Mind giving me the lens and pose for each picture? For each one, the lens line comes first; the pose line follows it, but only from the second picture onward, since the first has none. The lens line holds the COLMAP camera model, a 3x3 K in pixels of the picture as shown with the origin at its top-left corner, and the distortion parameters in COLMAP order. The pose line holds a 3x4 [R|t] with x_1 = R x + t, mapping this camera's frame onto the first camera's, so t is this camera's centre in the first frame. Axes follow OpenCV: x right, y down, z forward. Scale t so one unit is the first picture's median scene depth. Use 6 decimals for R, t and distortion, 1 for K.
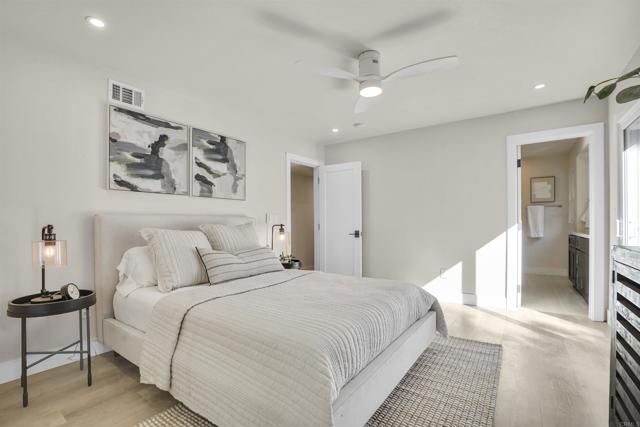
lens RADIAL K [[292.3, 0, 322.5], [0, 292.3, 215.0], [0, 0, 1]] dist [-0.026938, 0.000770]
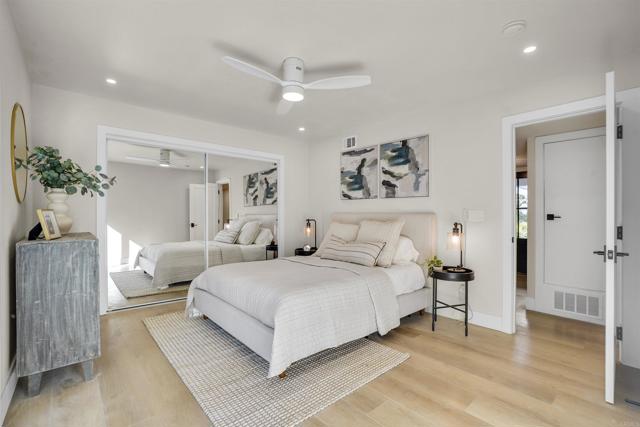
lens RADIAL K [[292.3, 0, 322.3], [0, 292.3, 213.2], [0, 0, 1]] dist [-0.026938, 0.000770]
pose [[-0.222593, 0.013990, -0.974811, 0.849474], [0.031871, 0.999467, 0.007066, -0.015422], [0.974390, -0.029495, -0.222920, 0.999049]]
